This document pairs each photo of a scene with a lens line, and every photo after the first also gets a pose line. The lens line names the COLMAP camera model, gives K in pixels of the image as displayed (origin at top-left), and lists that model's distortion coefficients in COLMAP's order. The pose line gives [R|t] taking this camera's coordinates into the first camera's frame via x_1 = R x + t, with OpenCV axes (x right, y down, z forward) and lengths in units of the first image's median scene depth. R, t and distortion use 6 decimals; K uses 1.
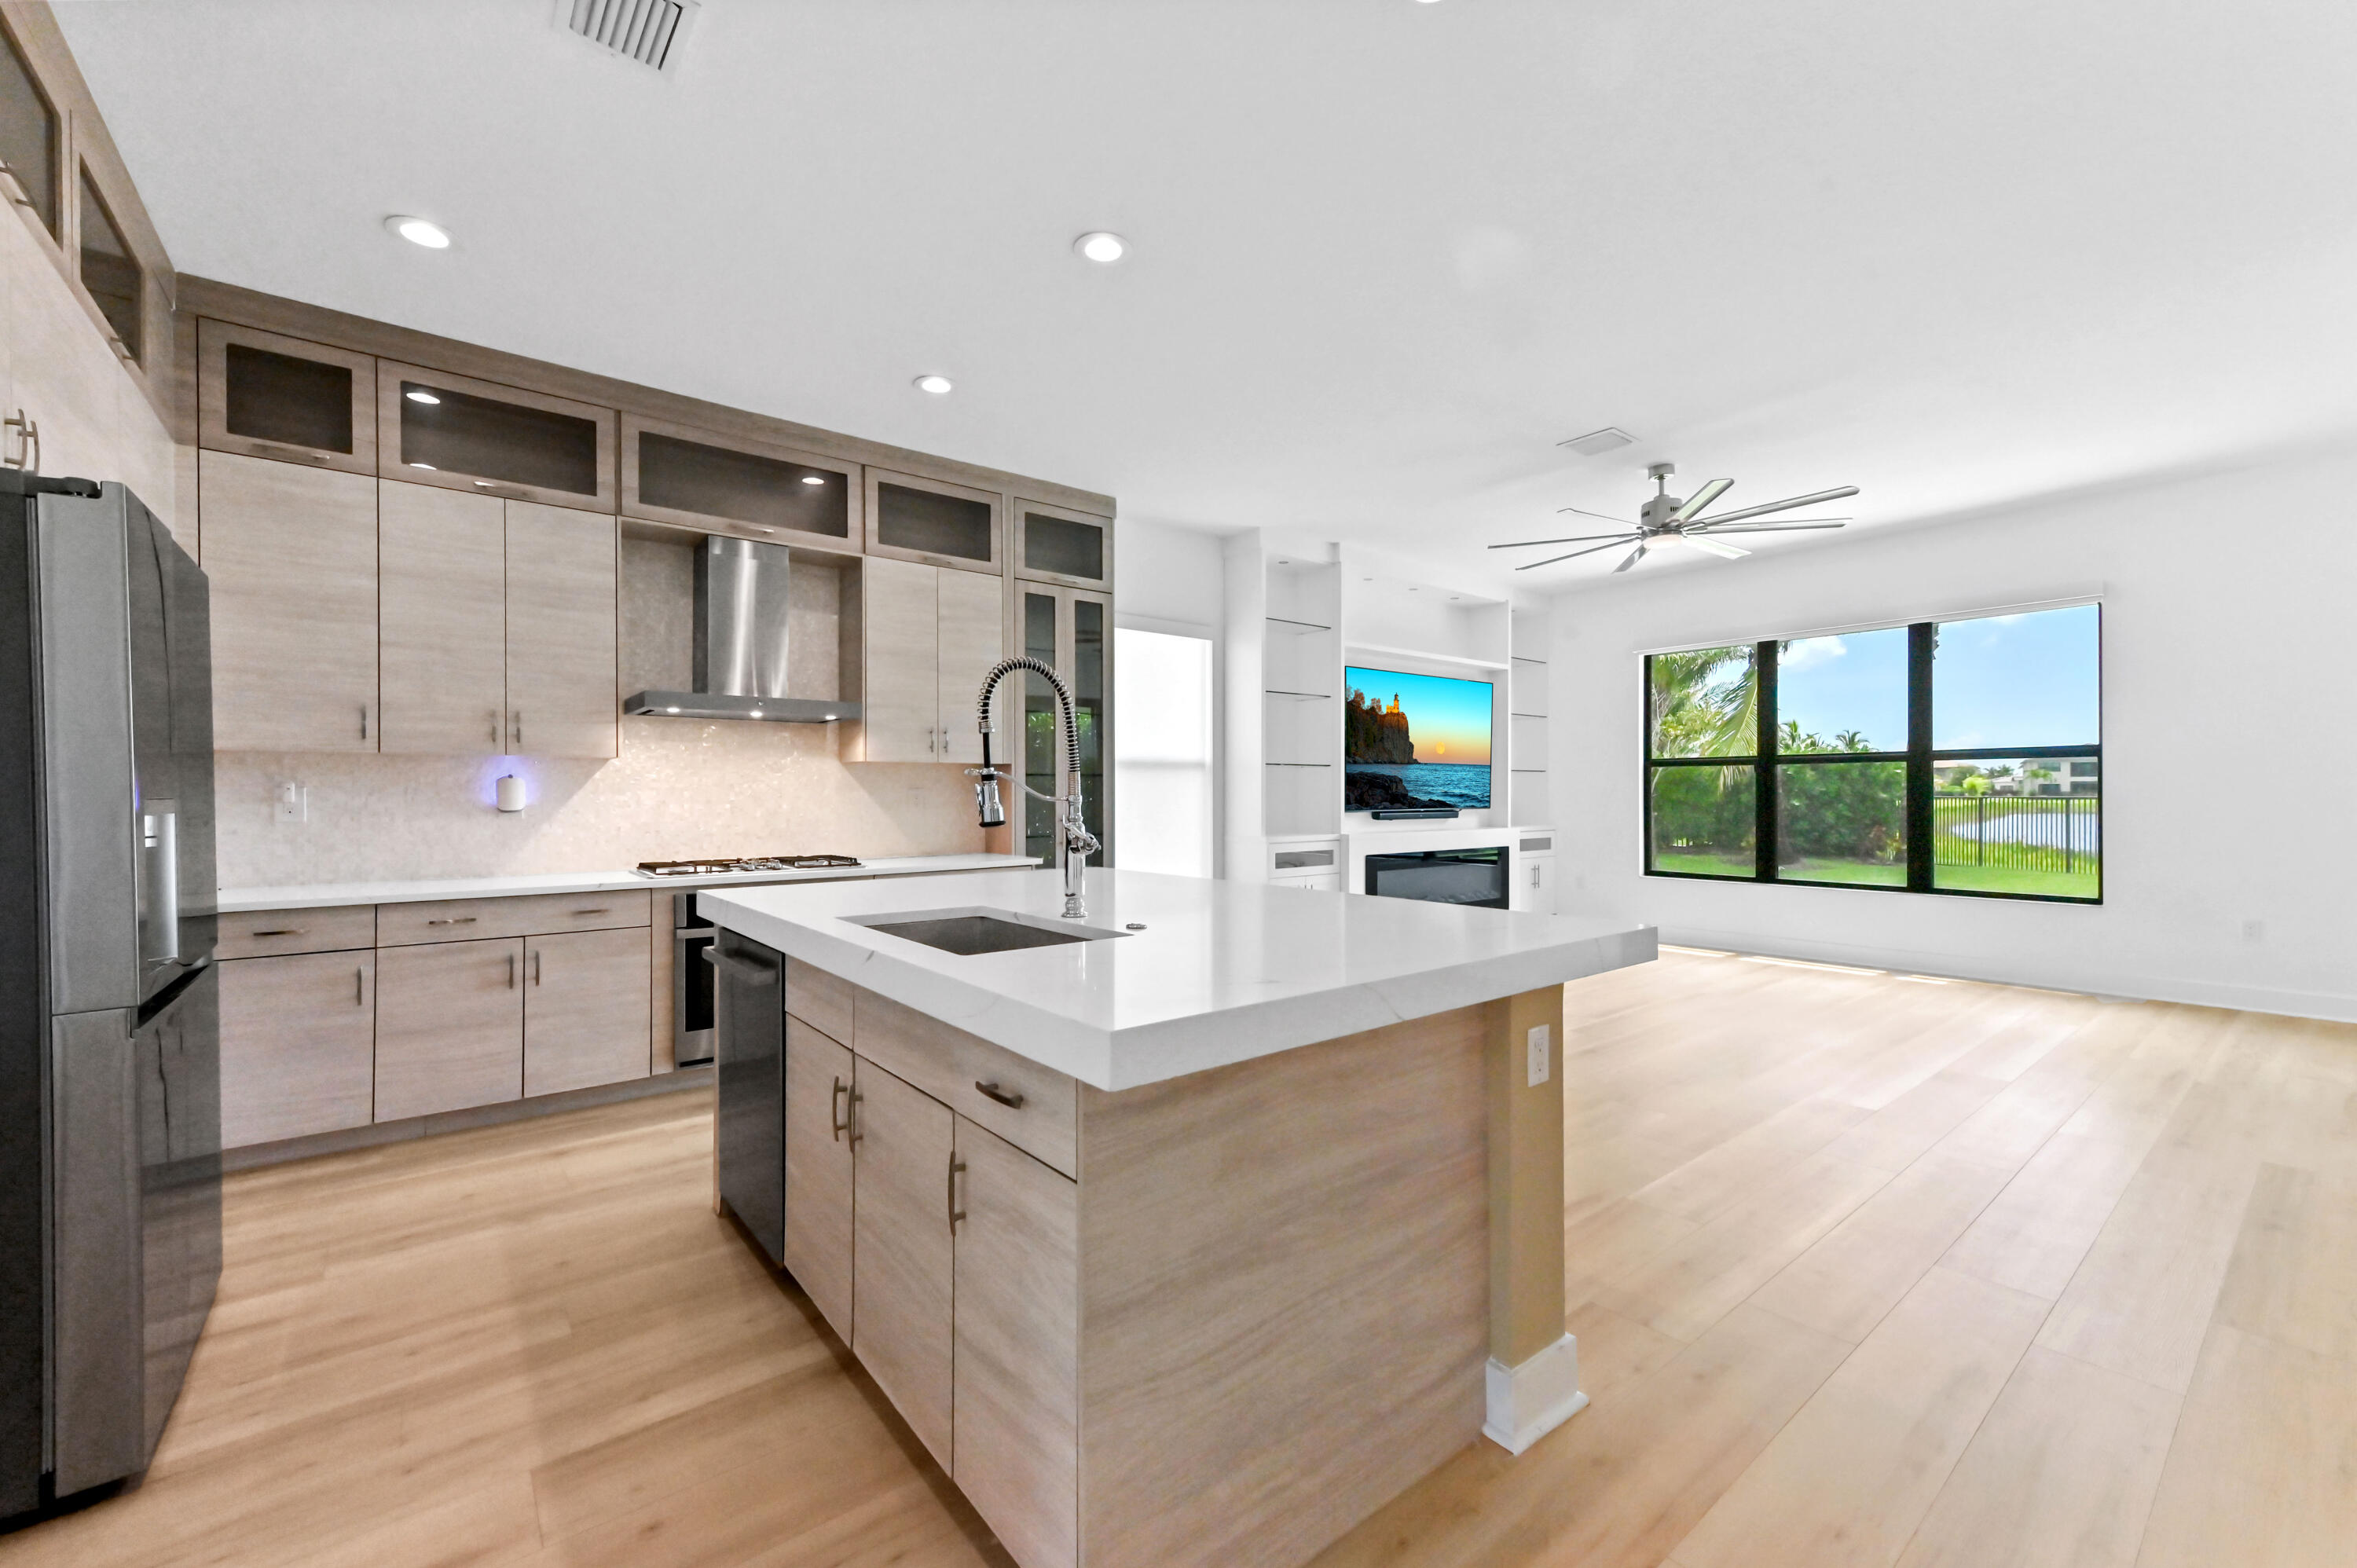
lens RADIAL K [[935.4, 0, 1178.9], [0, 935.4, 796.1], [0, 0, 1]] dist [0.008673, 0.001170]
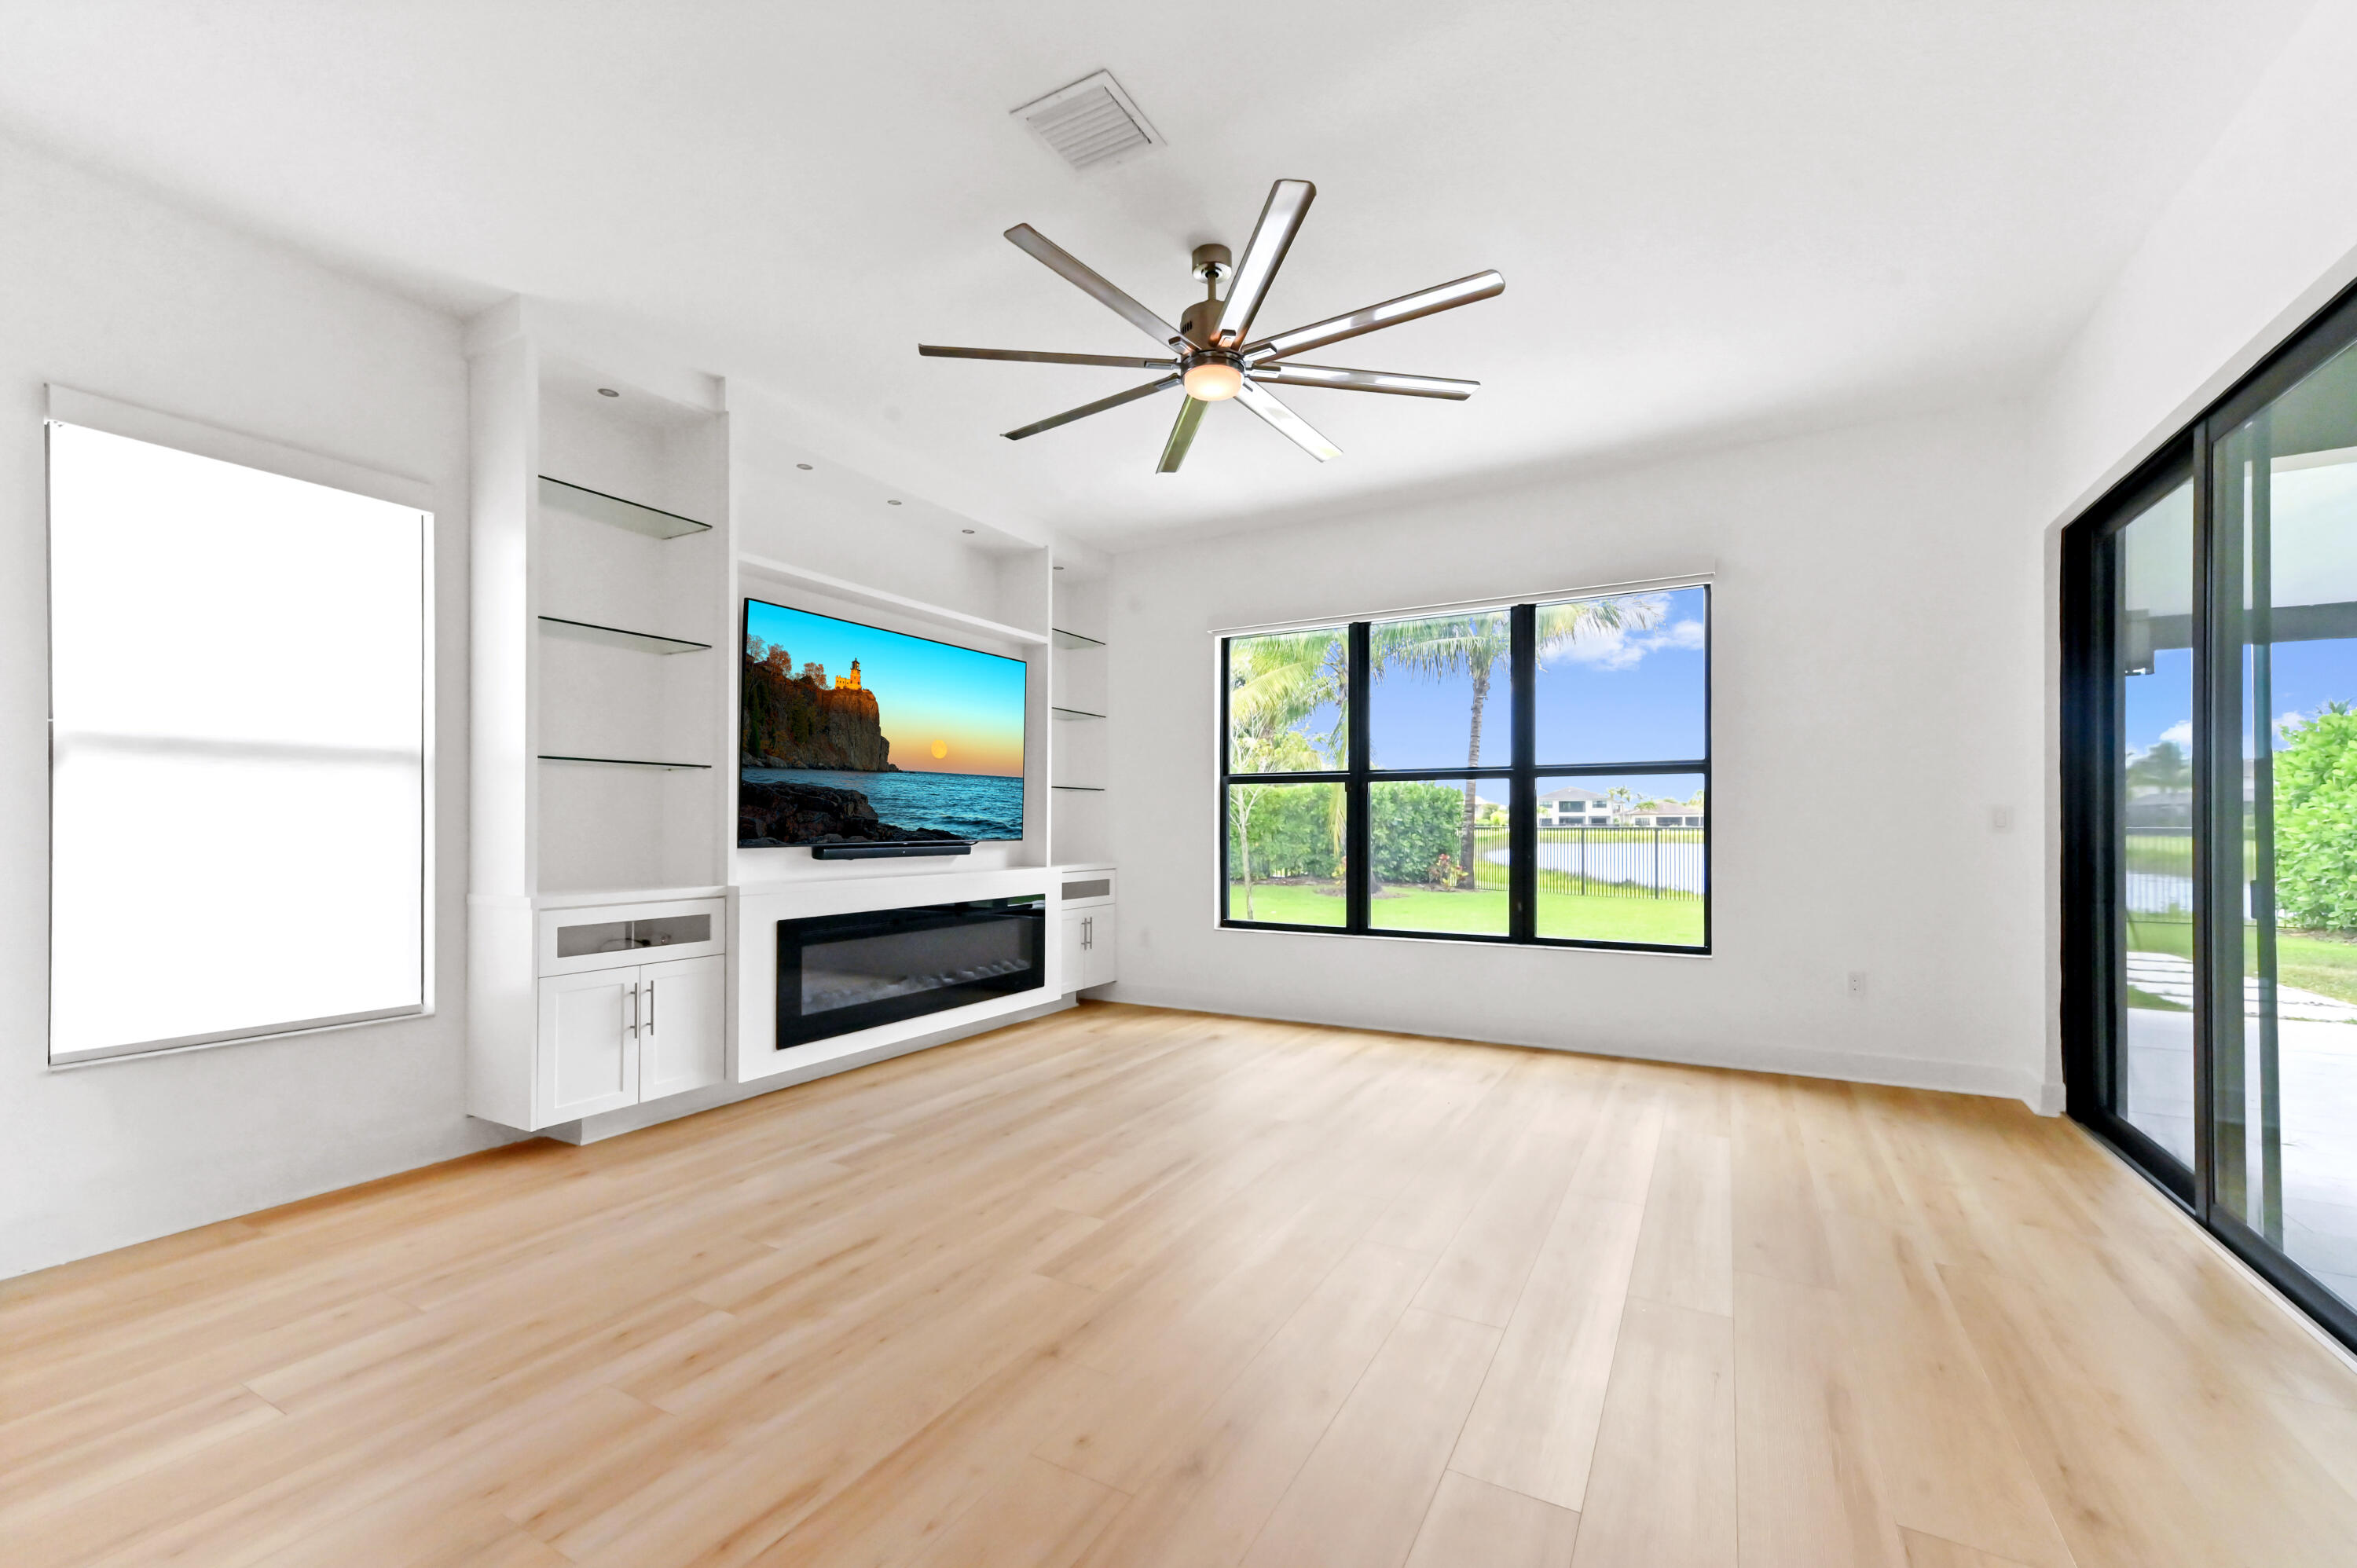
lens RADIAL K [[935.4, 0, 1183.9], [0, 935.4, 817.8], [0, 0, 1]] dist [0.008673, 0.001170]
pose [[0.926446, 0.004858, 0.376397, 0.277130], [-0.000663, 0.999936, -0.011273, 0.006143], [-0.376428, 0.010195, 0.926390, 0.464247]]
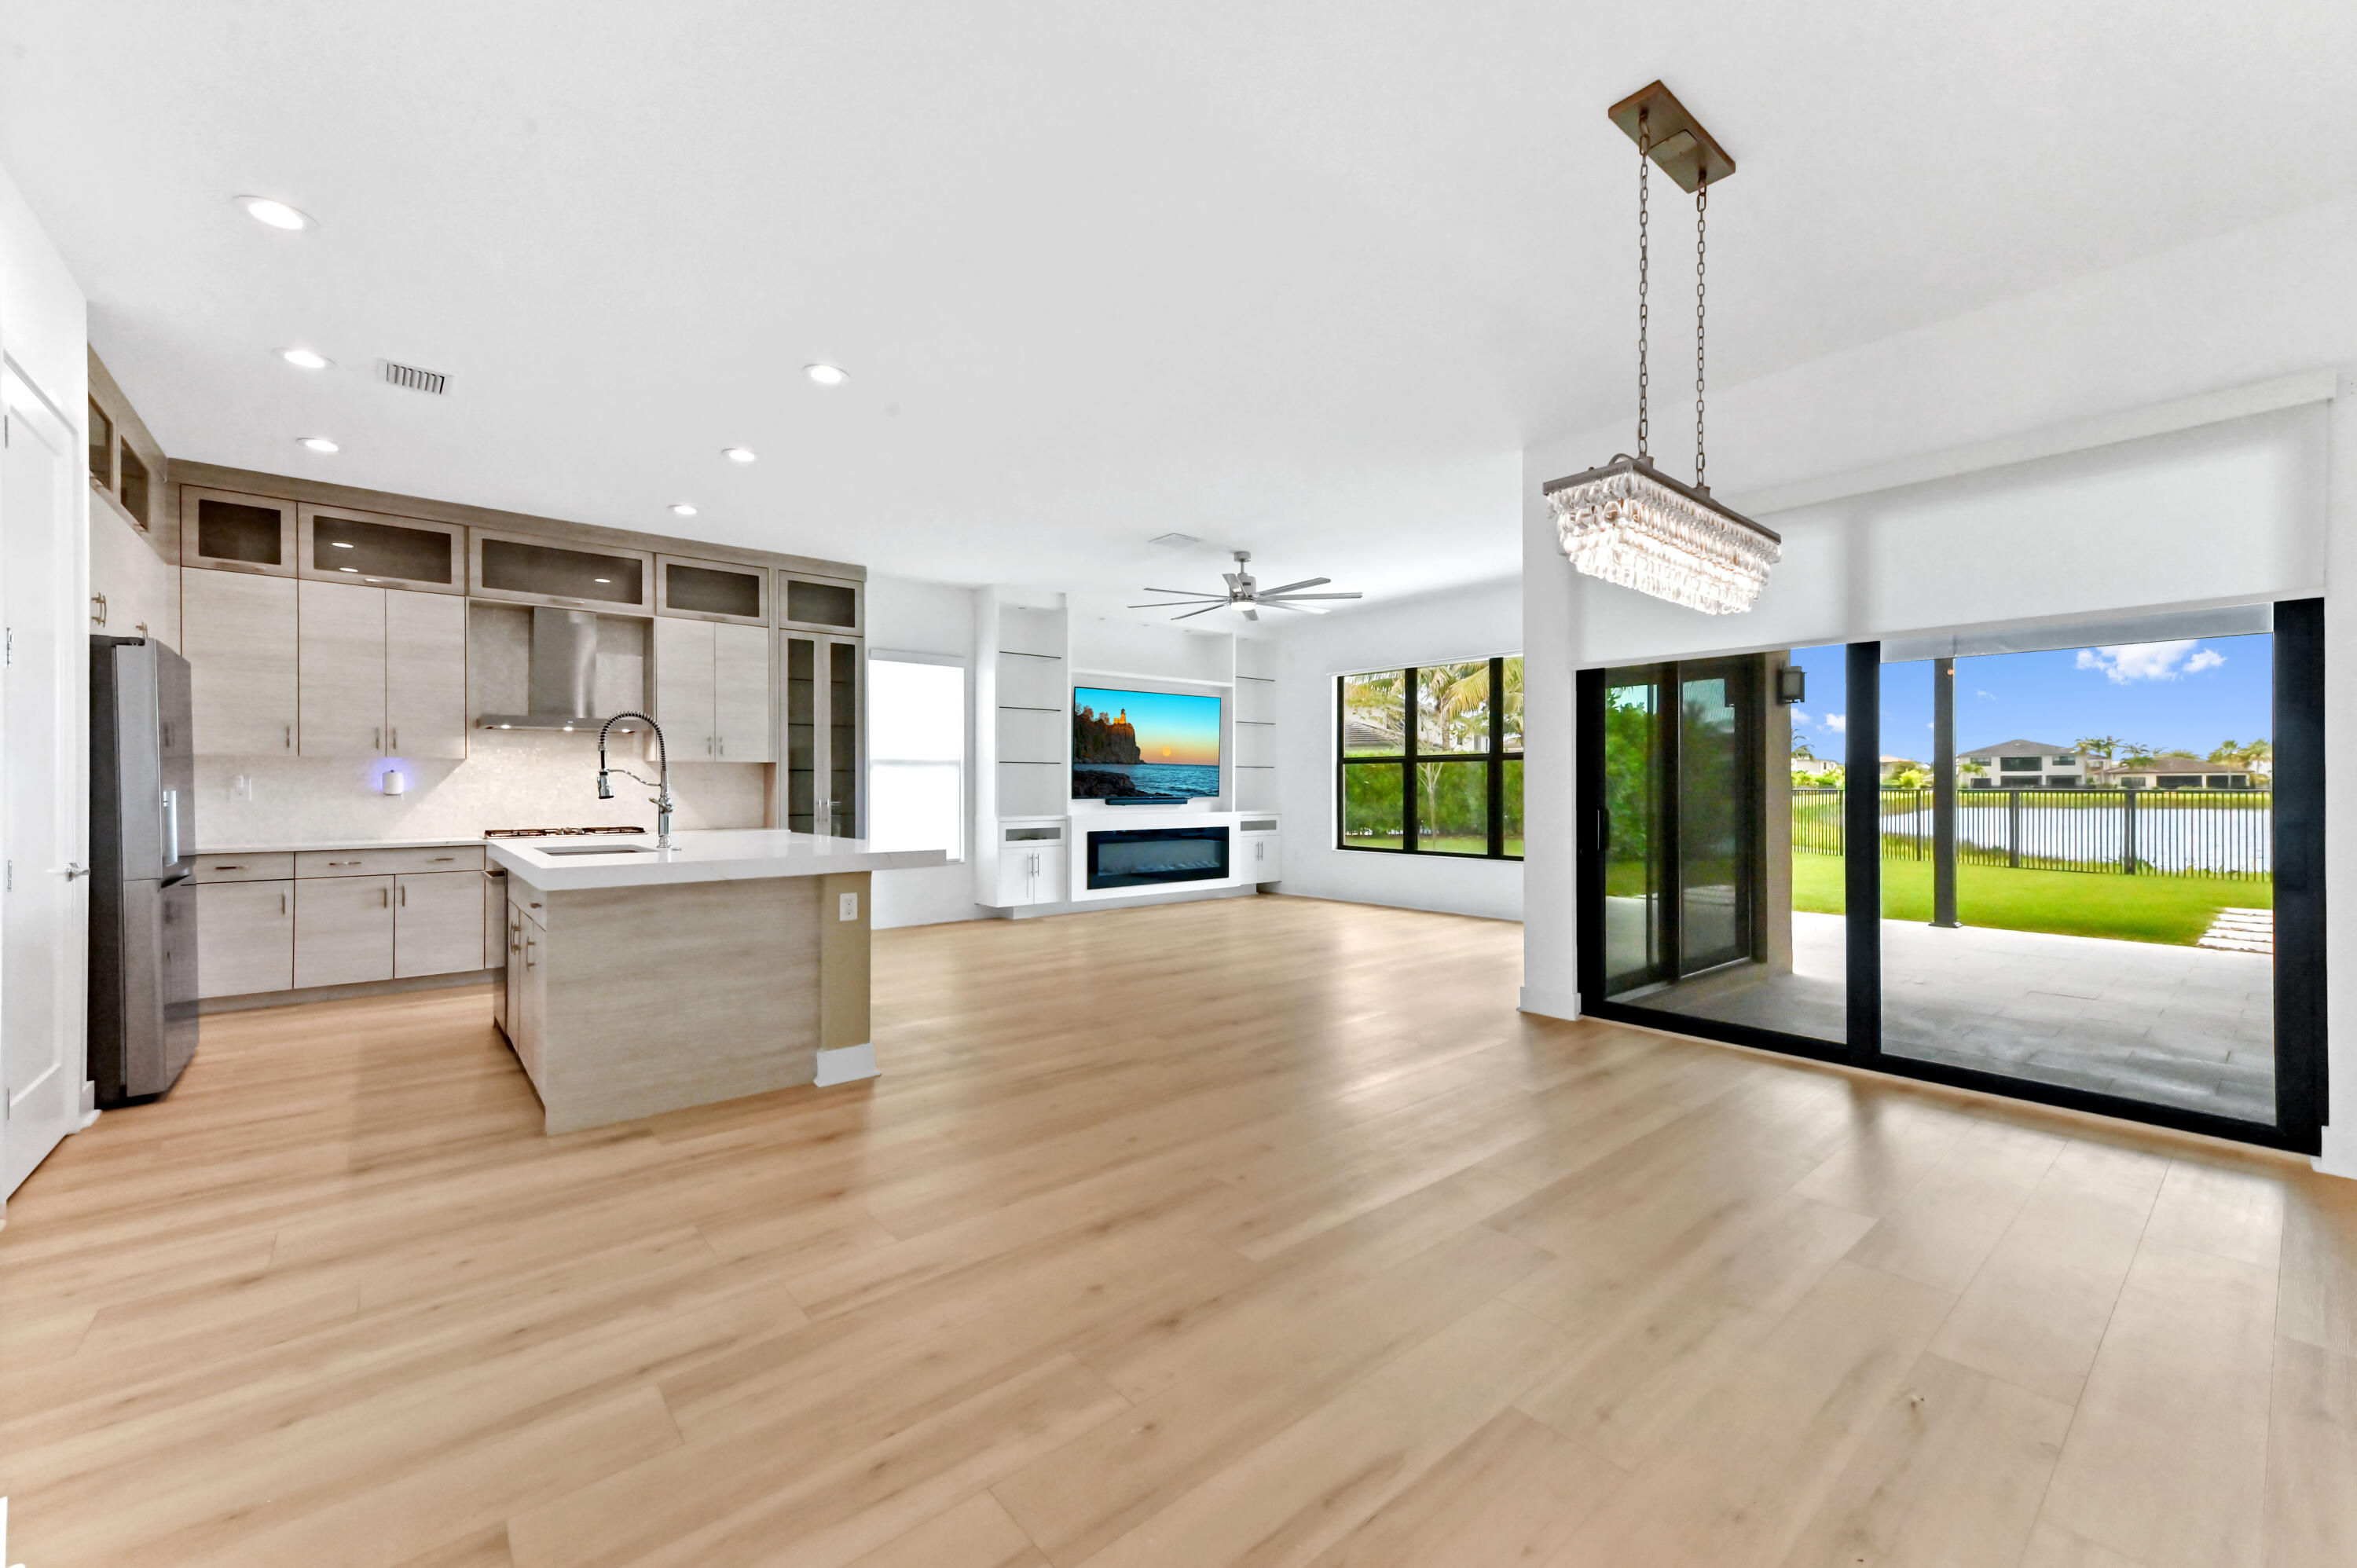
lens RADIAL K [[935.4, 0, 1178.4], [0, 935.4, 790.3], [0, 0, 1]] dist [0.008673, 0.001170]
pose [[0.999613, 0.002944, 0.027661, 0.375125], [-0.003023, 0.999991, 0.002809, 0.000731], [-0.027652, -0.002891, 0.999613, -0.399894]]
